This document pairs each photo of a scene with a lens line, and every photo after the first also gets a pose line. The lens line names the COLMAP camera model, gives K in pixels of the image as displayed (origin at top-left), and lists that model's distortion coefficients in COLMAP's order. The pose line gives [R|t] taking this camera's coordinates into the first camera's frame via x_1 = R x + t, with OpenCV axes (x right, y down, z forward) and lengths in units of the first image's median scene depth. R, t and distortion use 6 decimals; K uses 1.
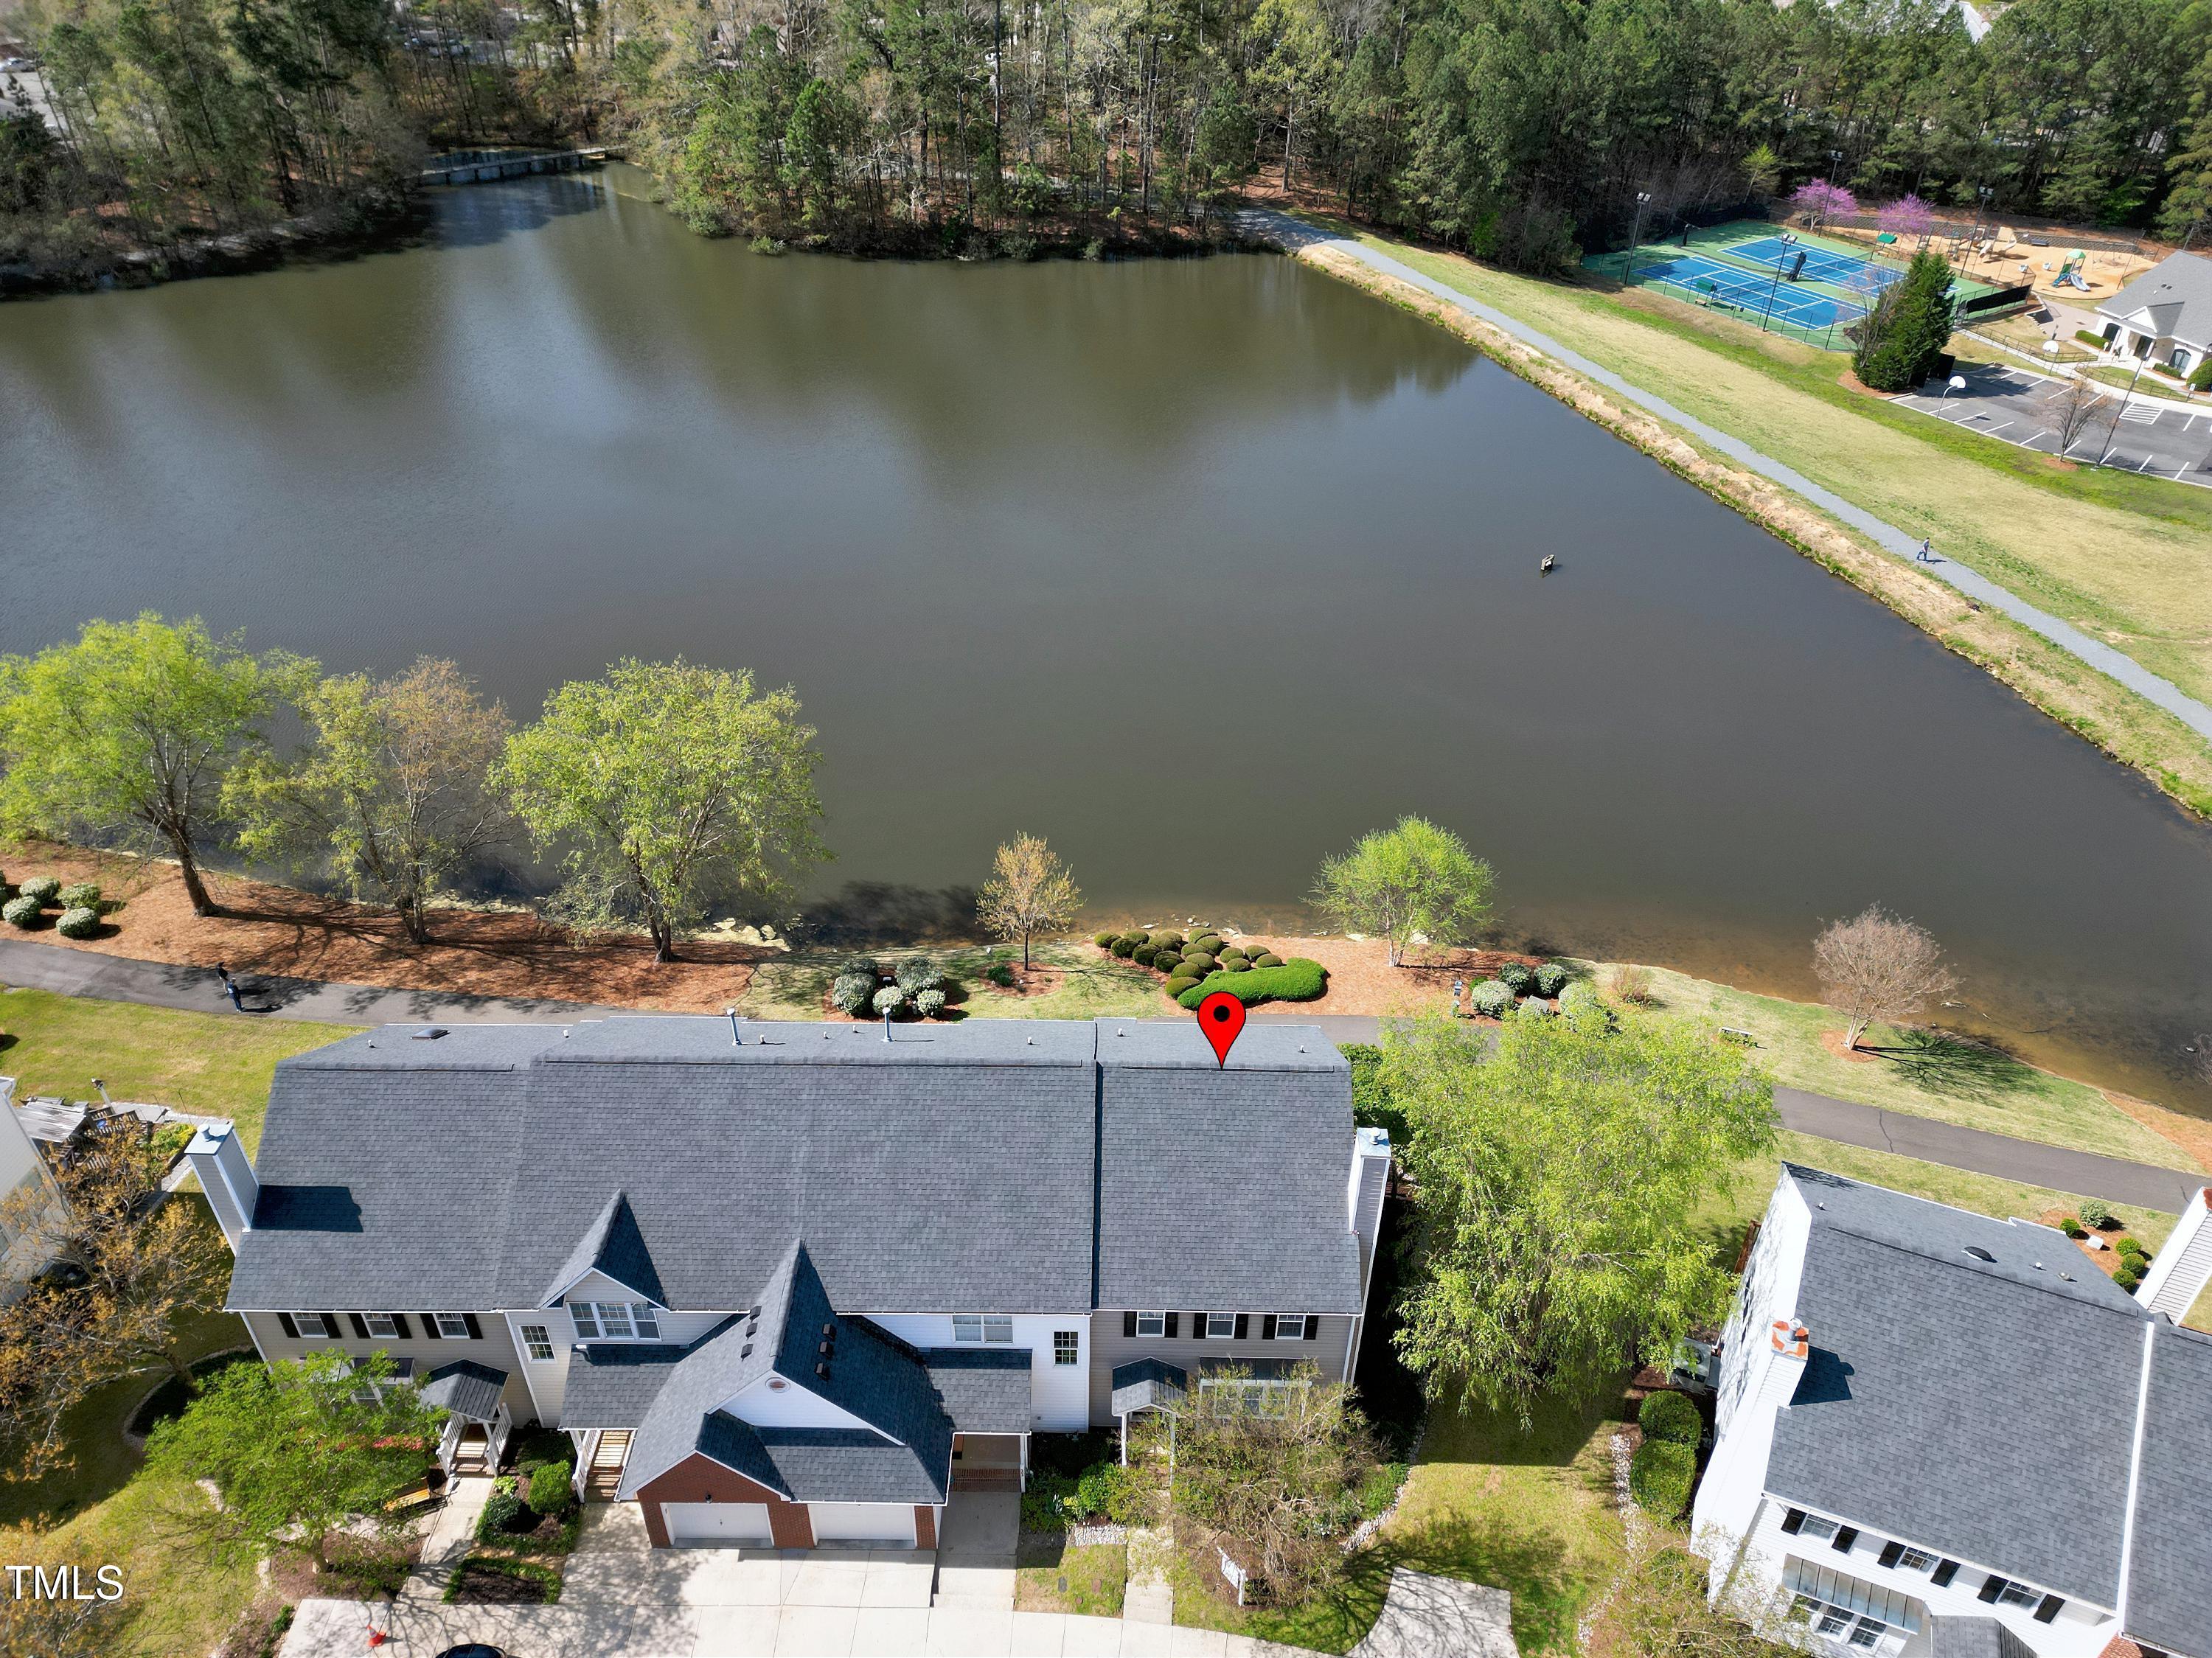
lens RADIAL K [[1544.5, 0, 1106.0], [0, 1544.5, 829.0], [0, 0, 1]] dist [0.068959, -0.060984]
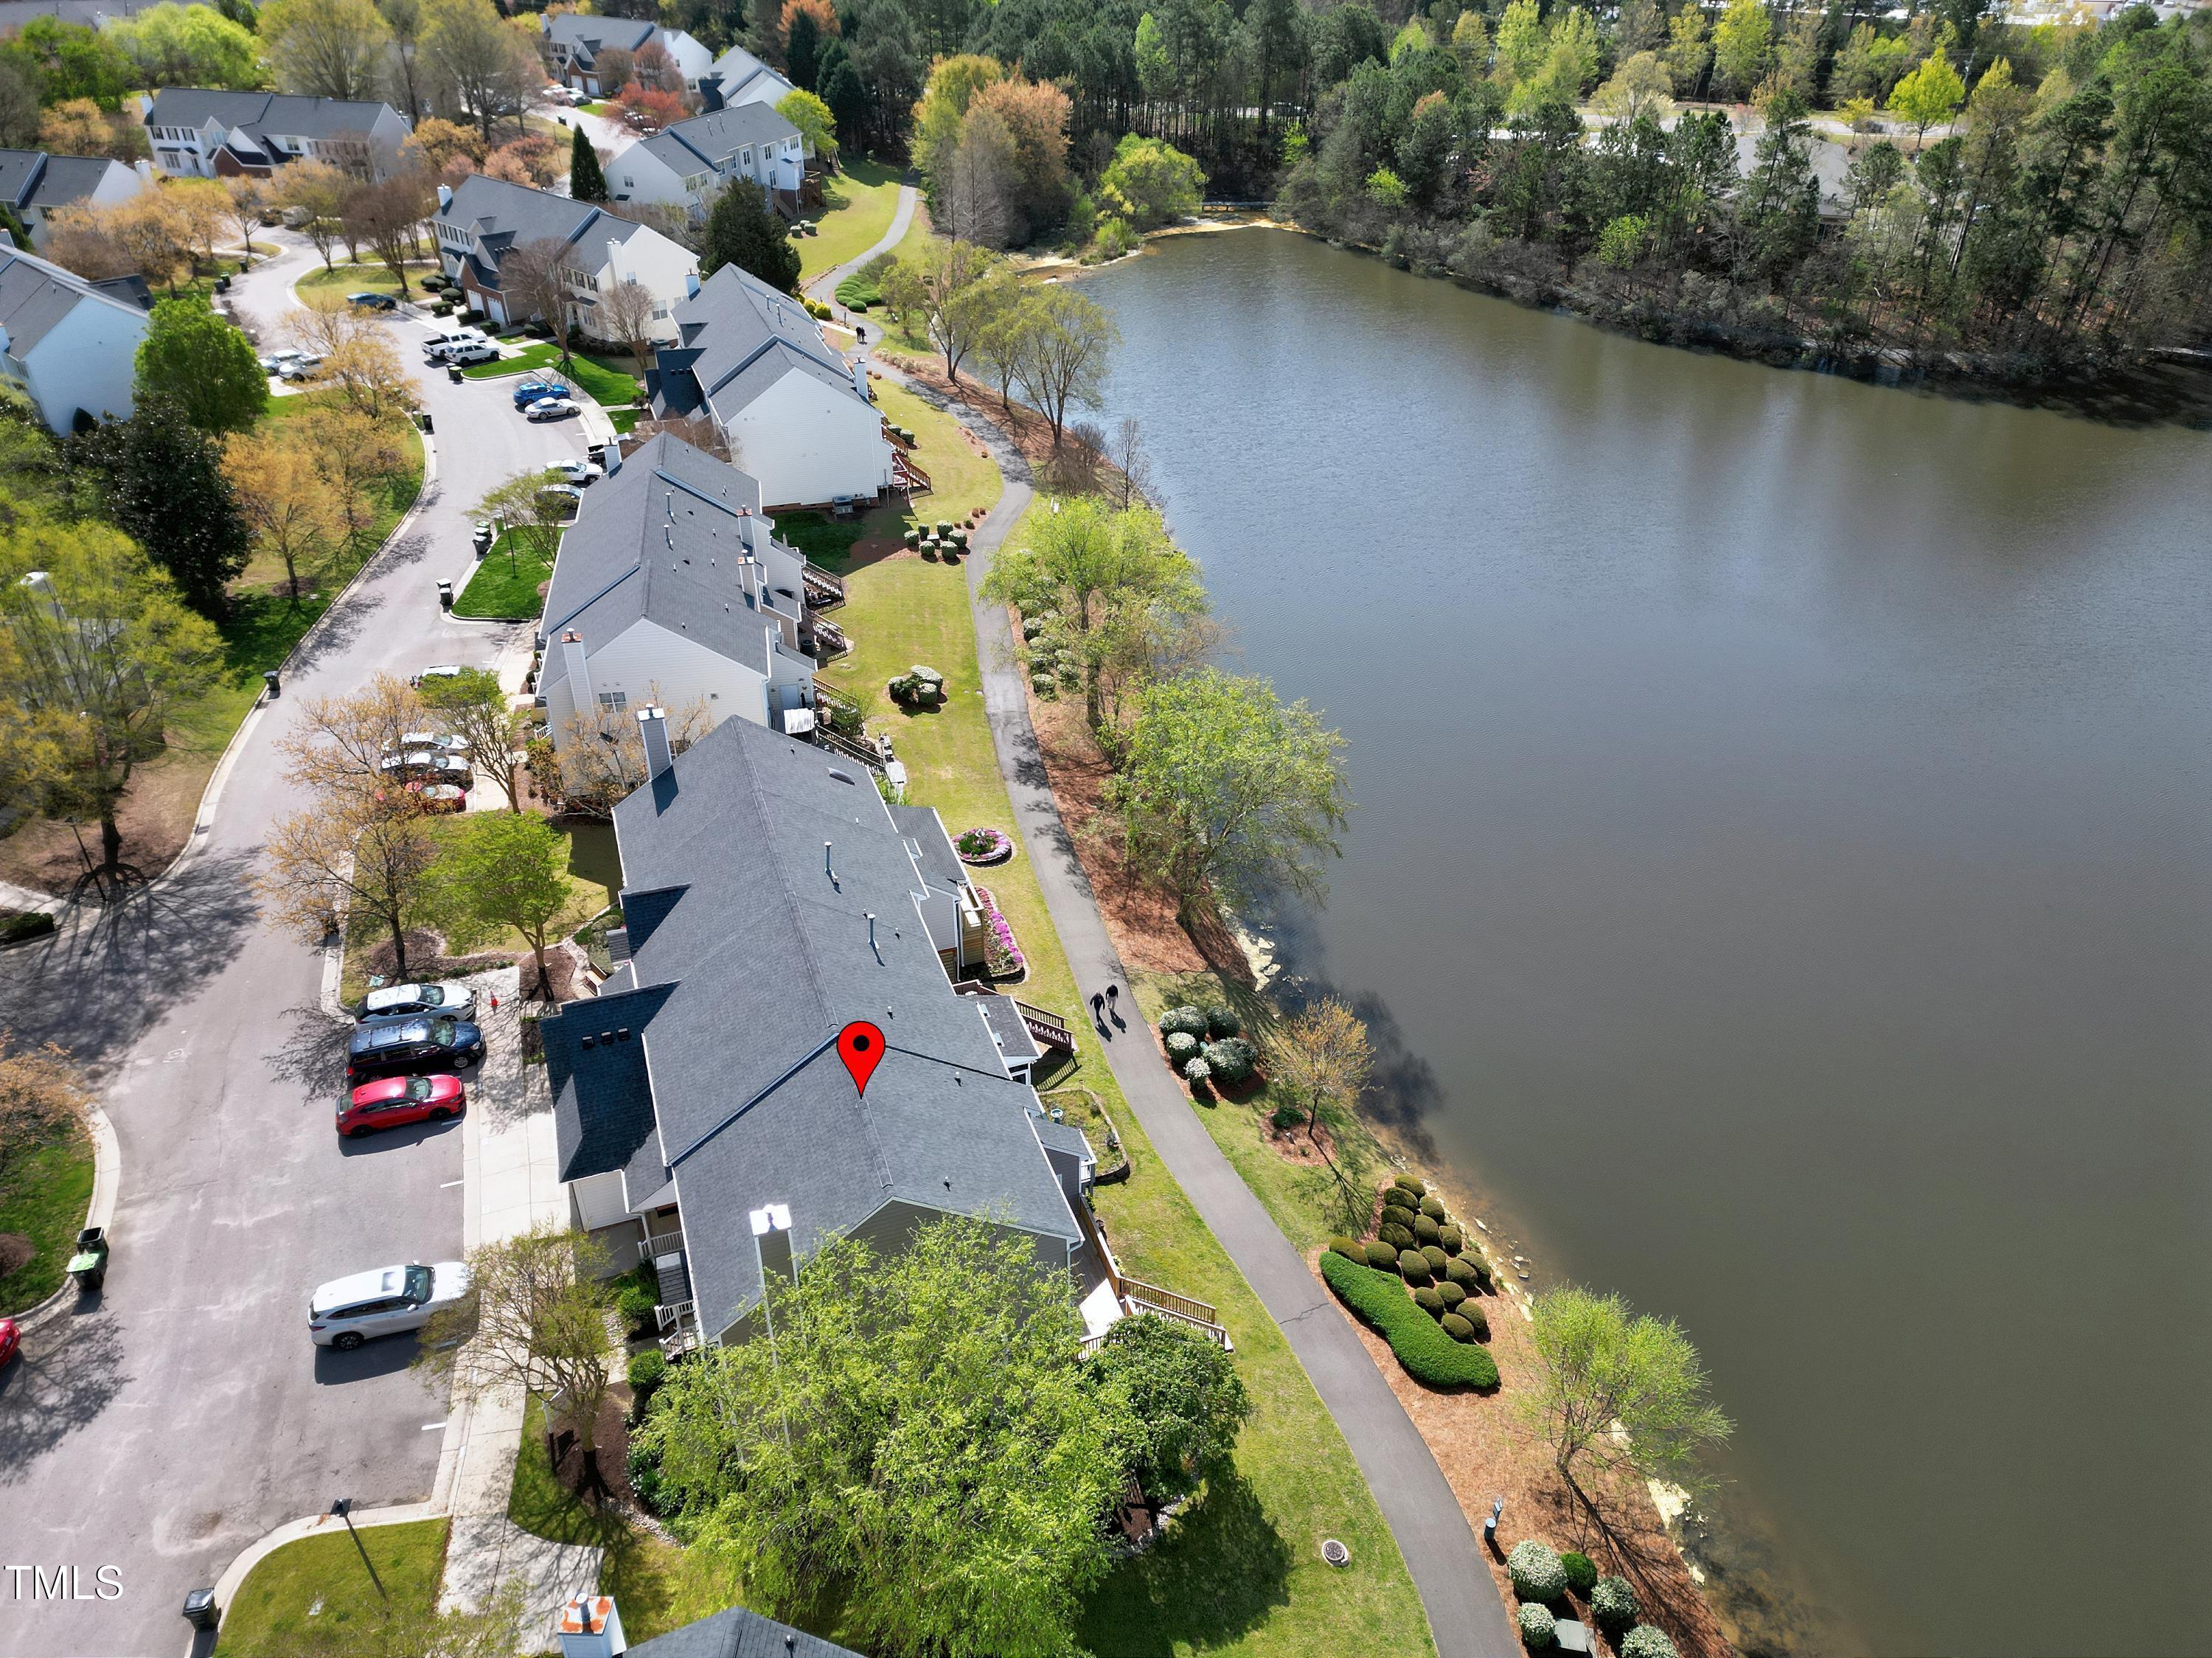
lens RADIAL K [[1544.5, 0, 1106.0], [0, 1544.5, 829.0], [0, 0, 1]] dist [0.068959, -0.060984]
pose [[0.347585, 0.496247, -0.795565, 0.397535], [-0.549977, 0.795087, 0.255662, -0.161663], [0.759414, 0.348678, 0.549284, 0.225468]]
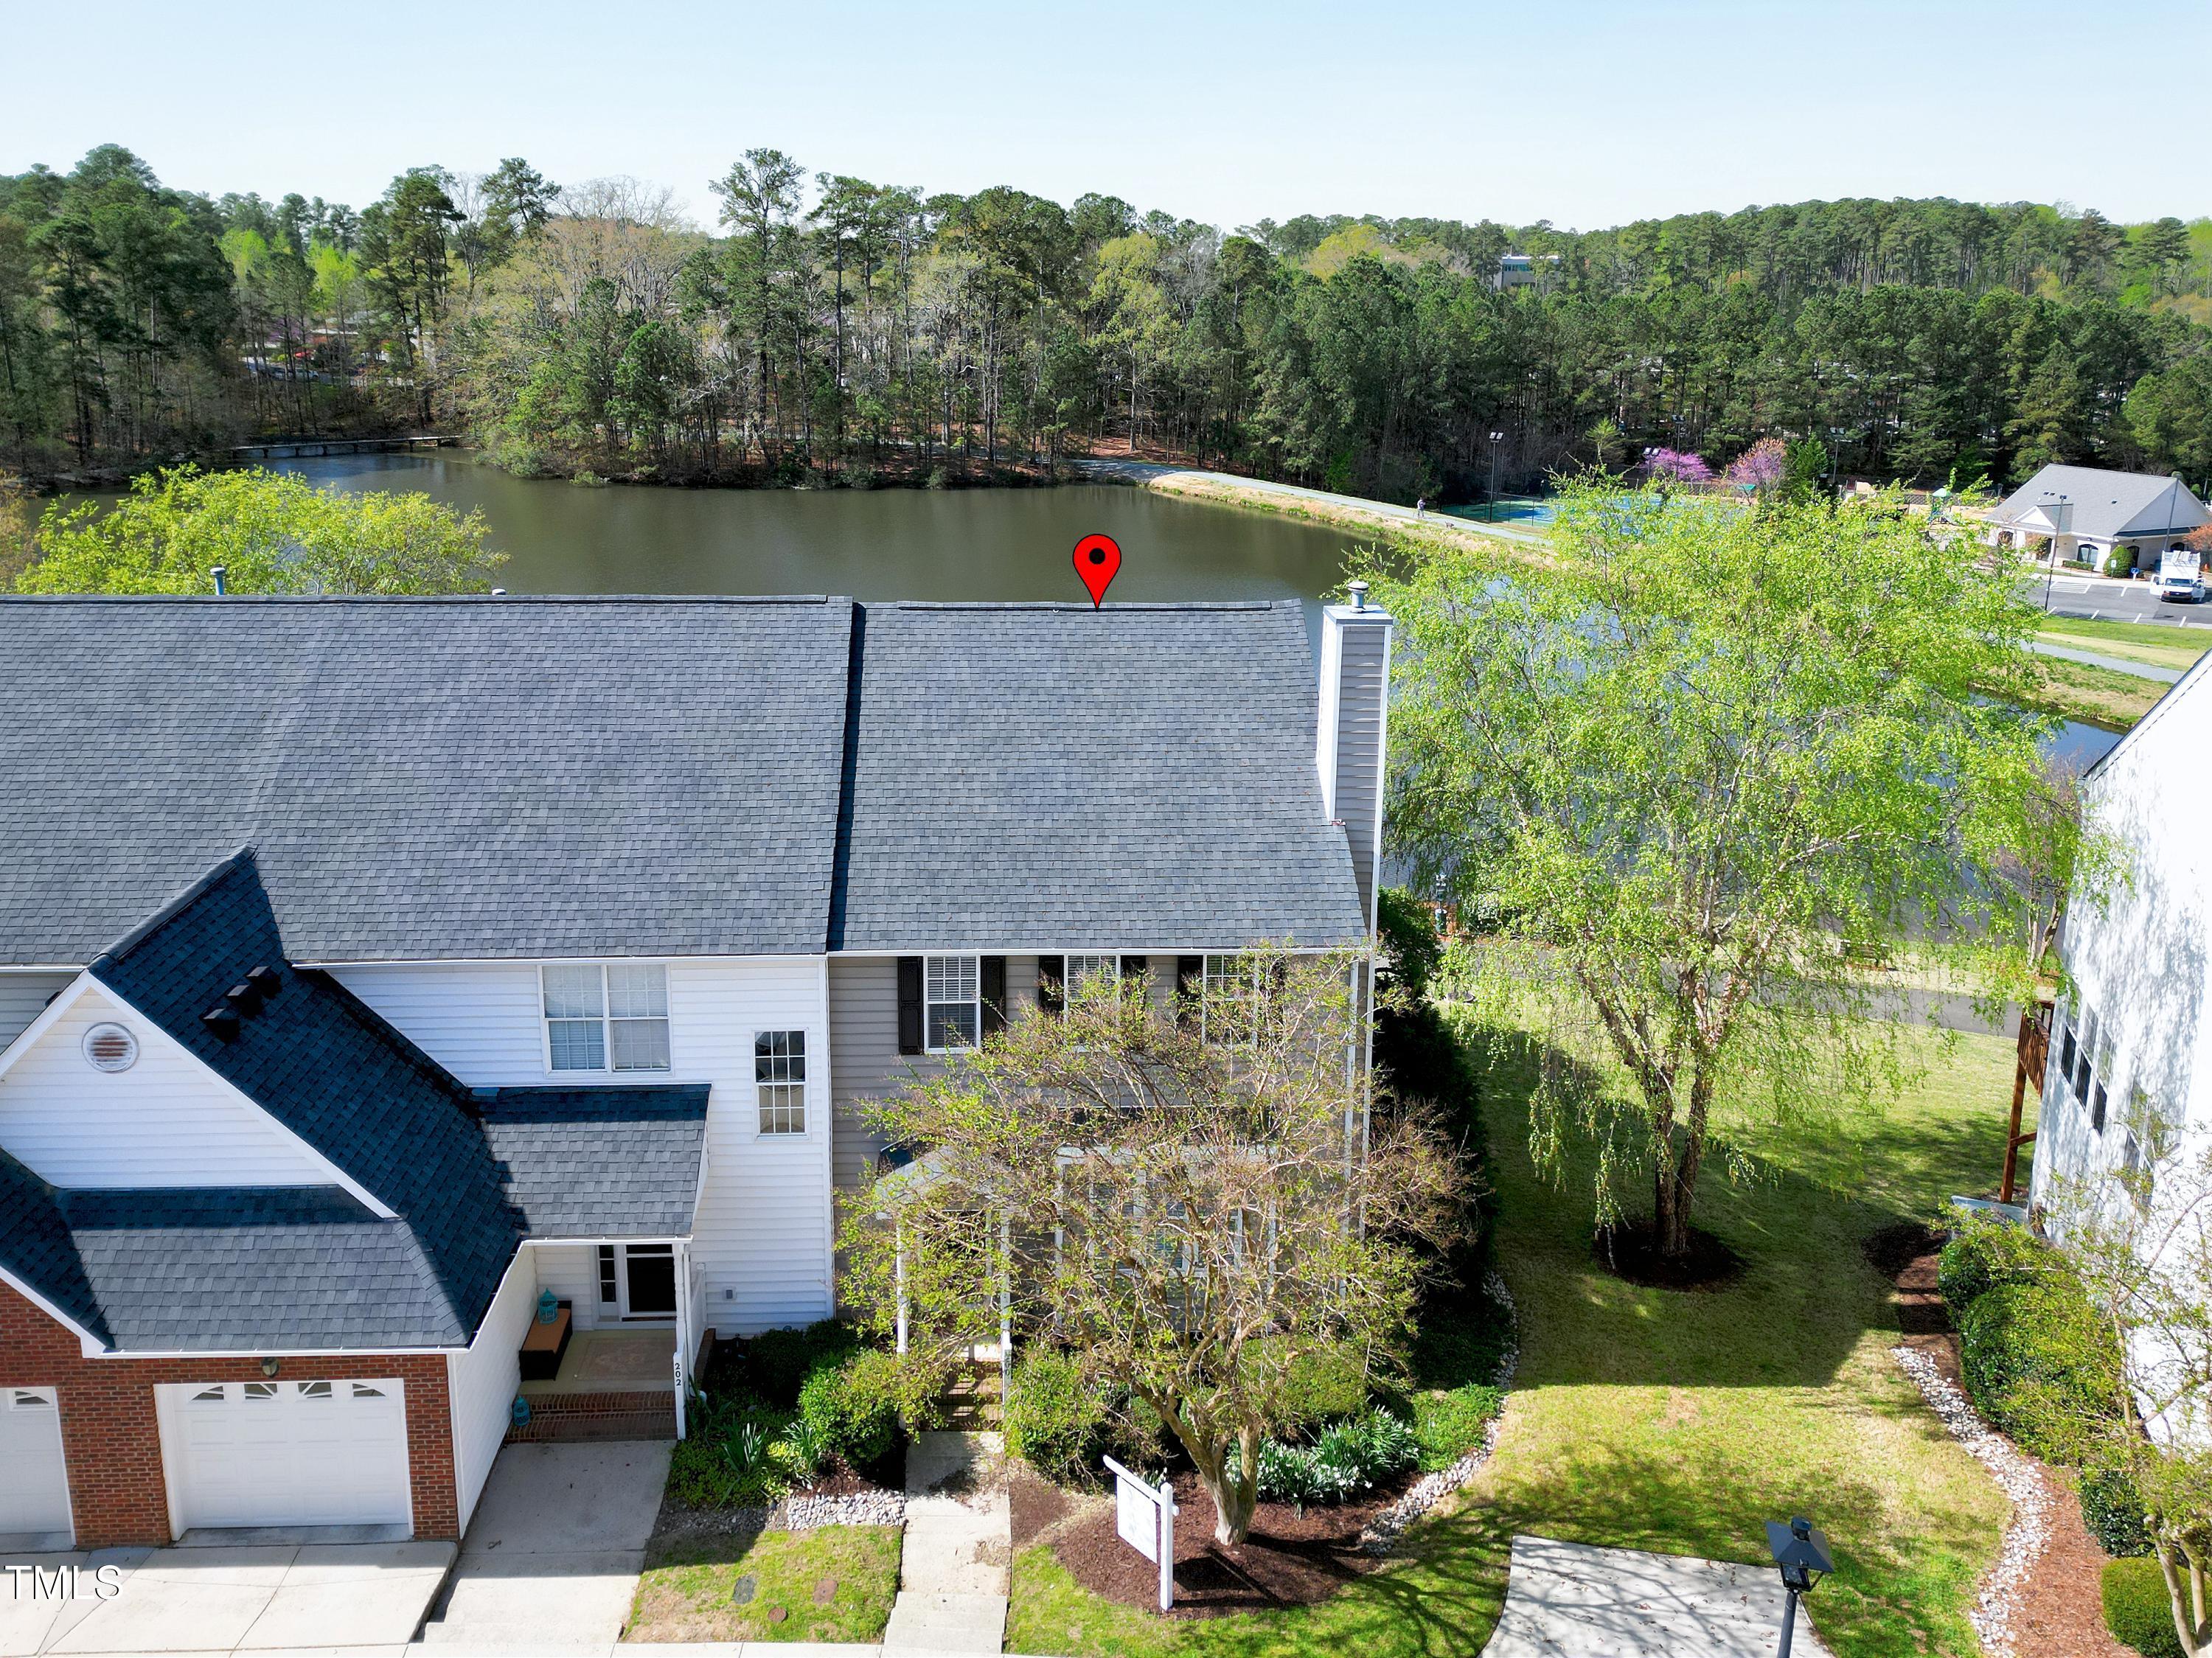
lens RADIAL K [[1610.1, 0, 1025.1], [0, 1610.1, 644.2], [0, 0, 1]] dist [0.059970, -0.036898]
pose [[0.999218, -0.017547, 0.035434, 0.015990], [0.030116, 0.918430, -0.394436, 0.185195], [-0.025623, 0.395194, 0.918240, 0.213723]]
